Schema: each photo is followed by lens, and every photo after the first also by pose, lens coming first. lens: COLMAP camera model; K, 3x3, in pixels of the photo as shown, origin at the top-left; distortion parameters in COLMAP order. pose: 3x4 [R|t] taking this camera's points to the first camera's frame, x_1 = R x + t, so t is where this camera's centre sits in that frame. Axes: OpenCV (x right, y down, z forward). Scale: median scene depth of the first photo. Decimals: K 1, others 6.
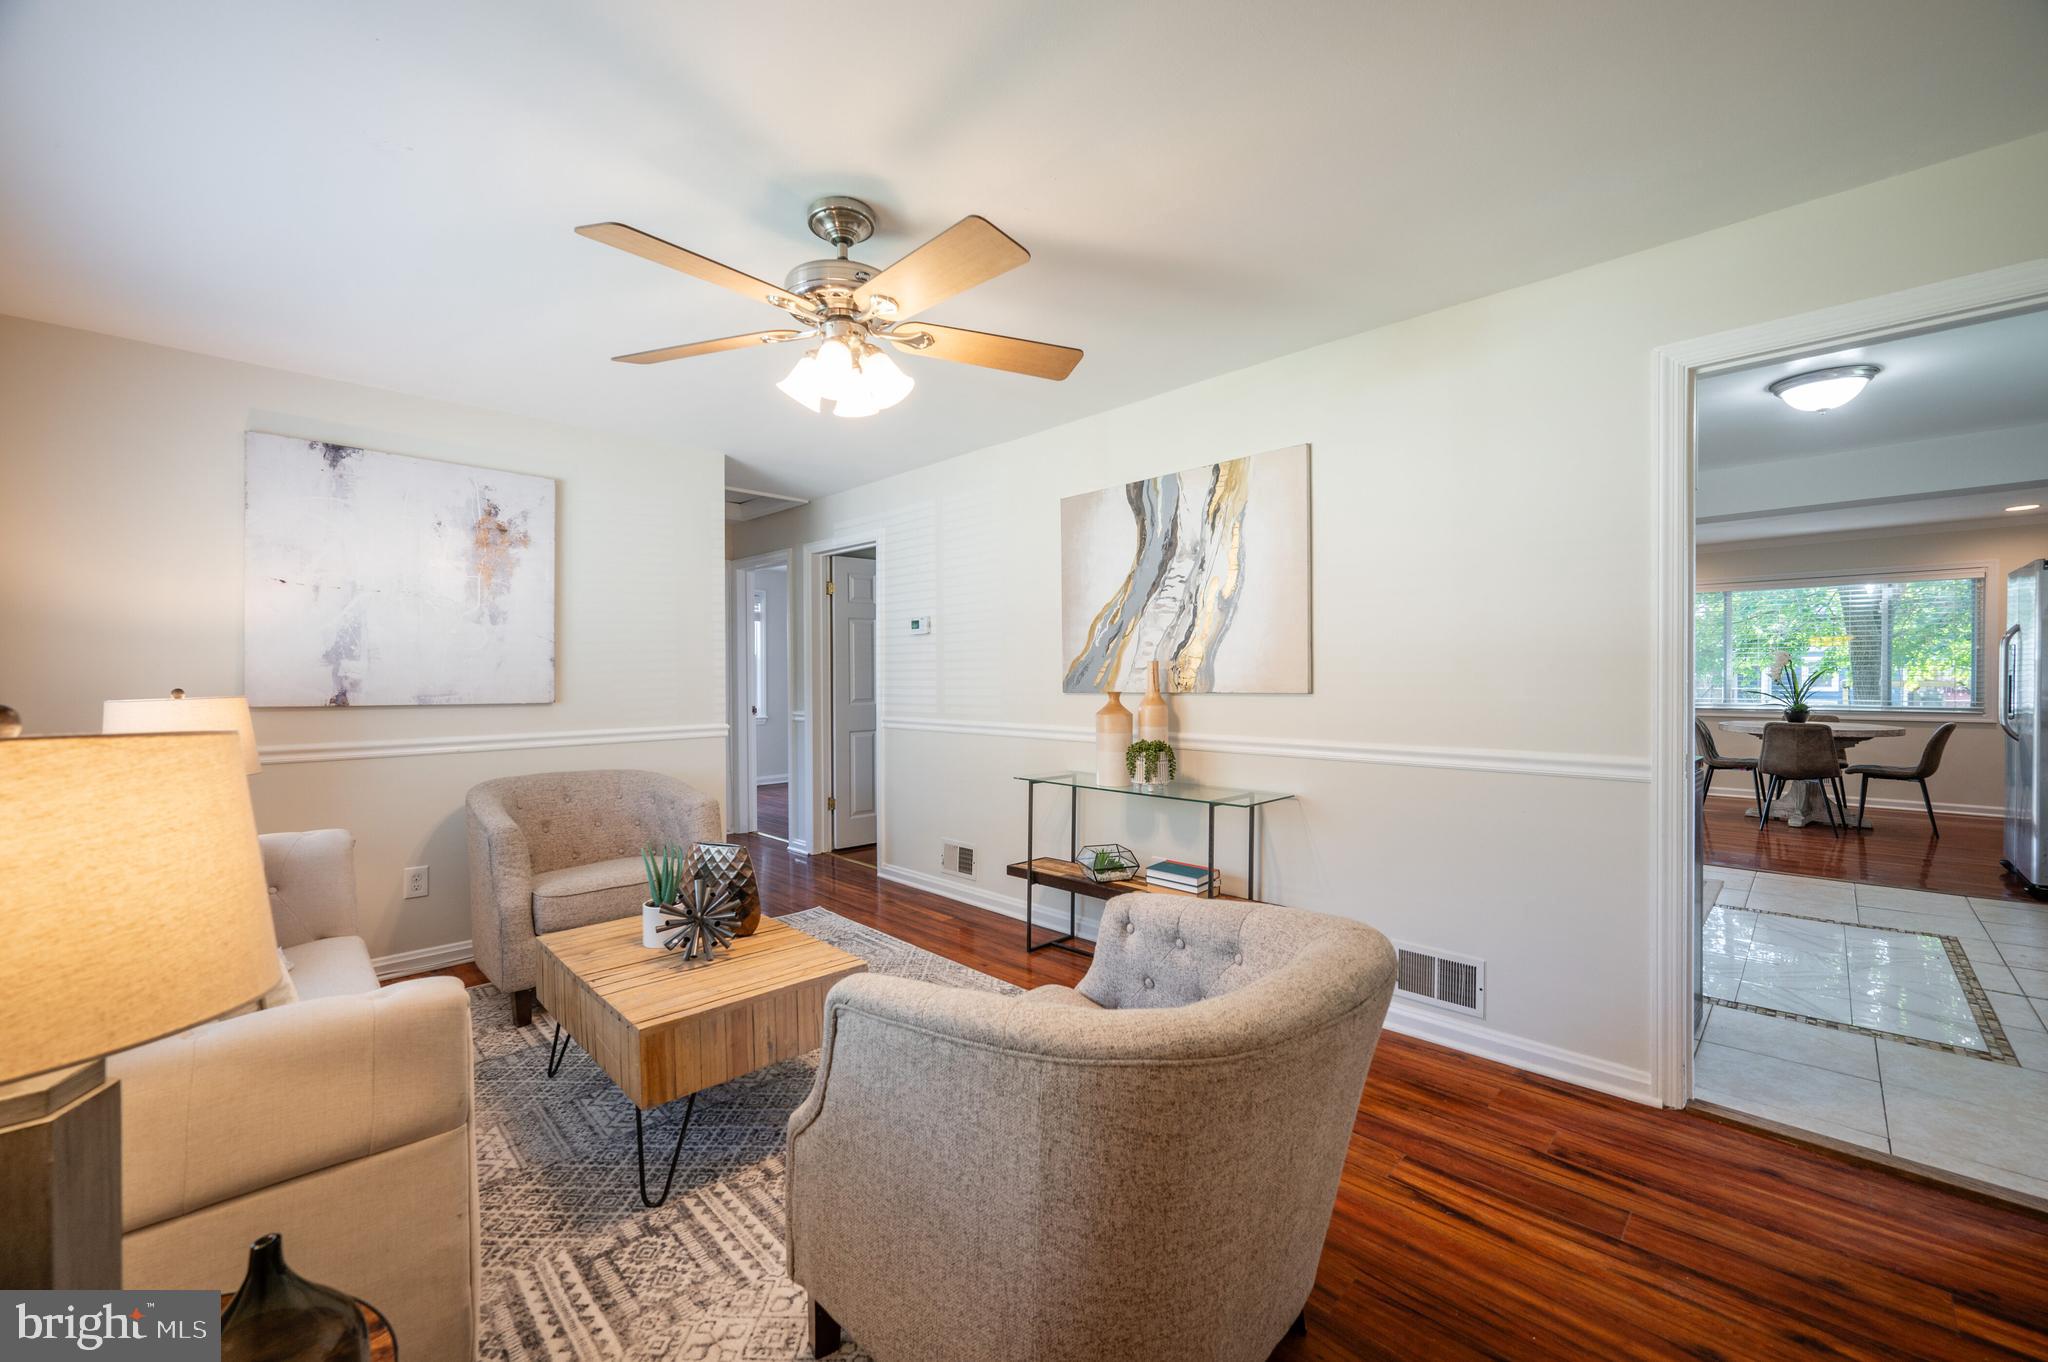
lens RADIAL K [[800.7, 0, 1033.3], [0, 800.7, 689.4], [0, 0, 1]] dist [-0.000968, 0.002559]
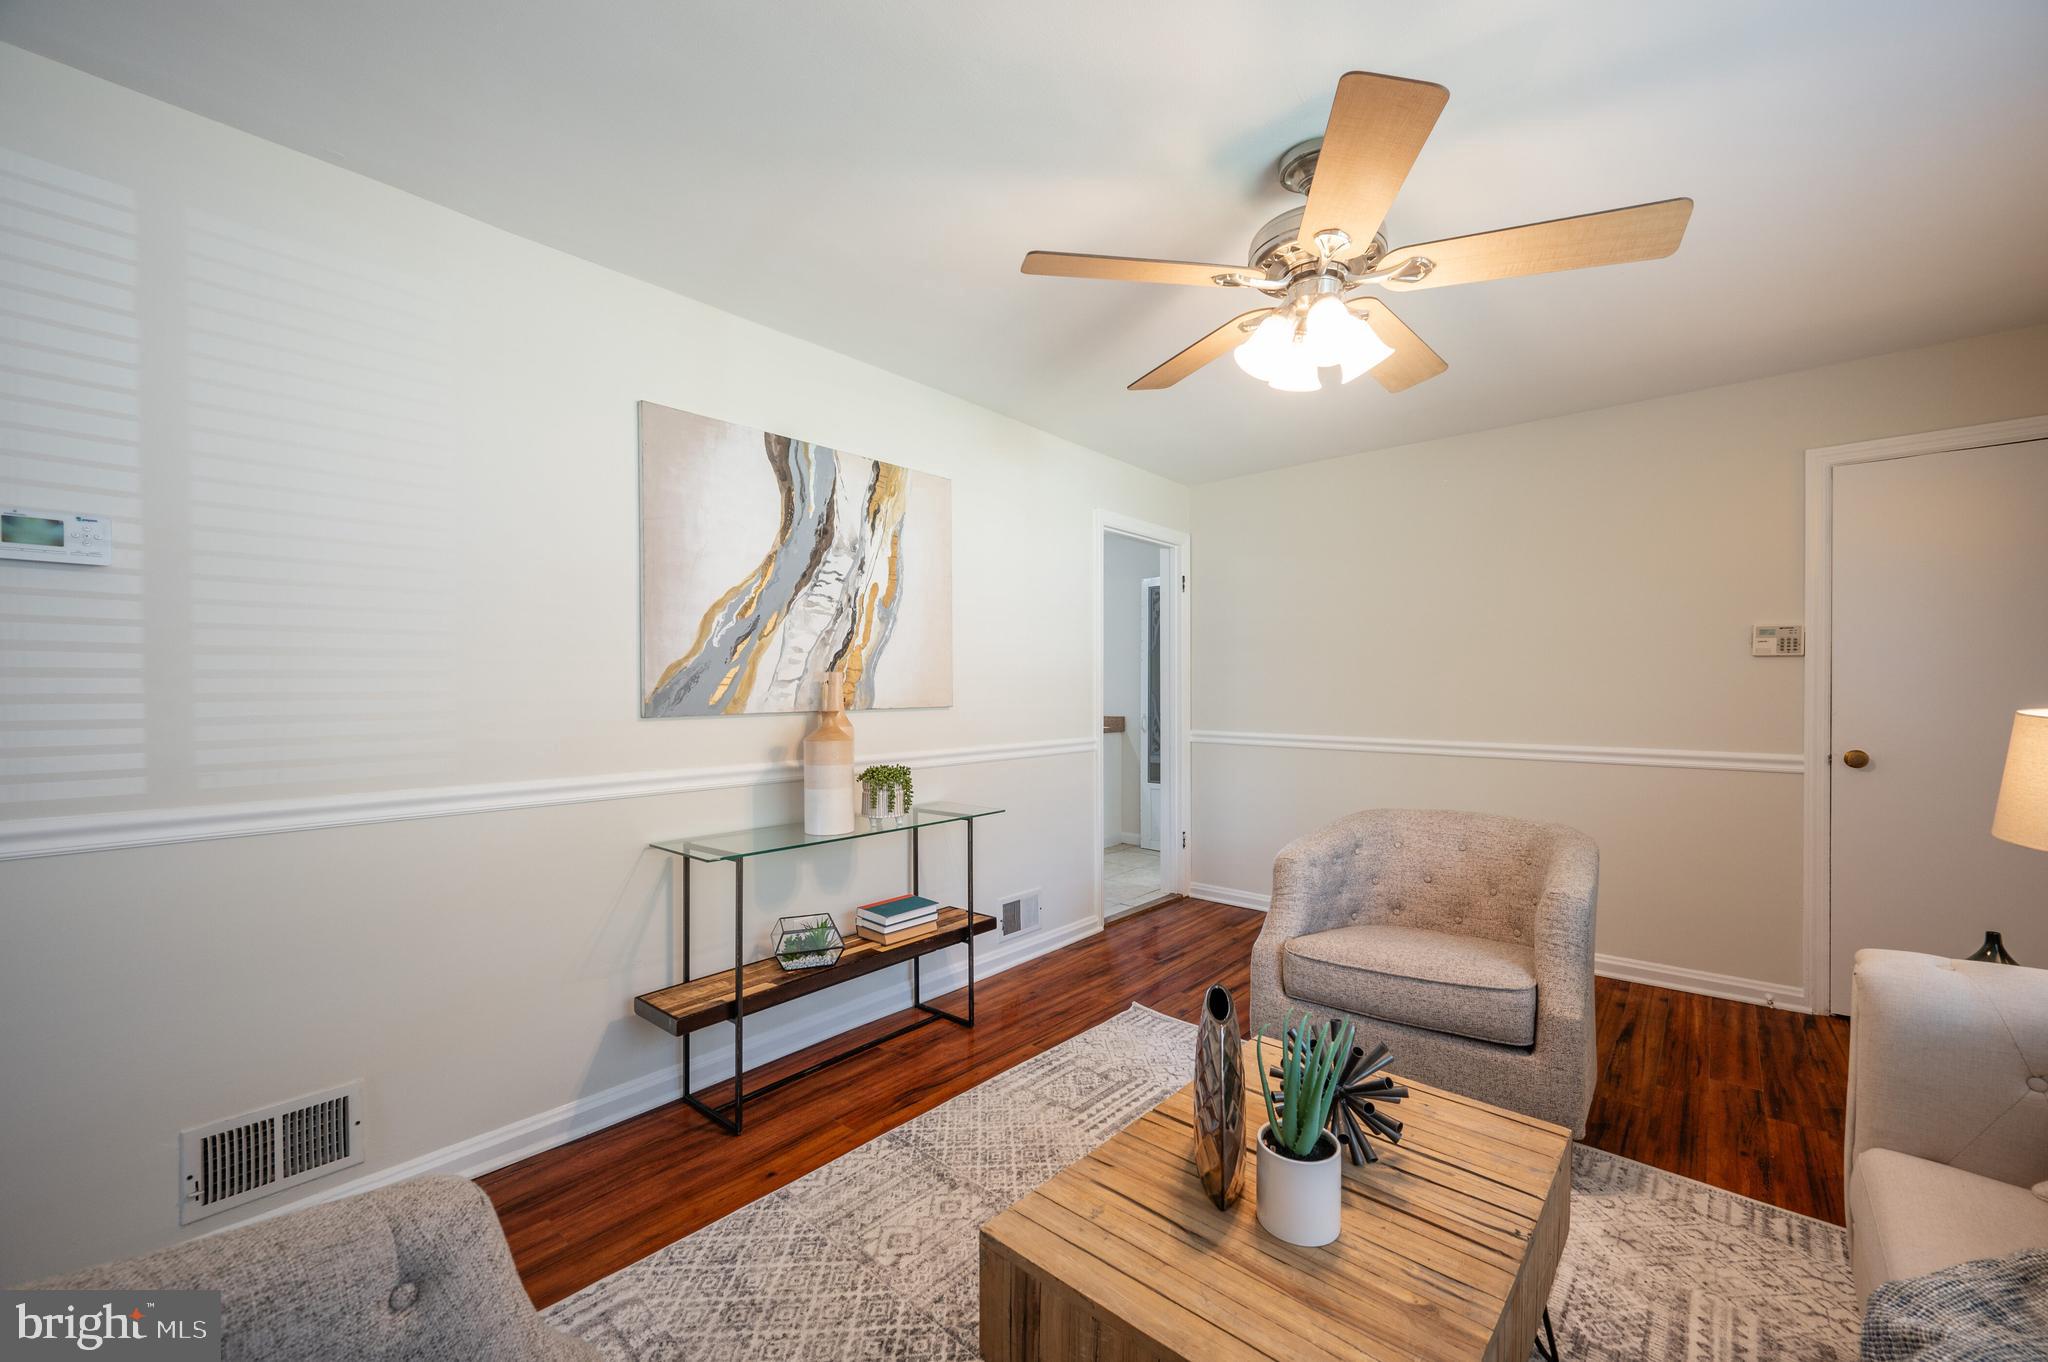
lens RADIAL K [[800.7, 0, 1033.3], [0, 800.7, 689.4], [0, 0, 1]] dist [-0.000968, 0.002559]
pose [[-0.059382, 0.000703, 0.998235, -0.682139], [0.017240, 0.999851, 0.000321, -0.014690], [-0.998086, 0.017228, -0.059386, 0.852187]]
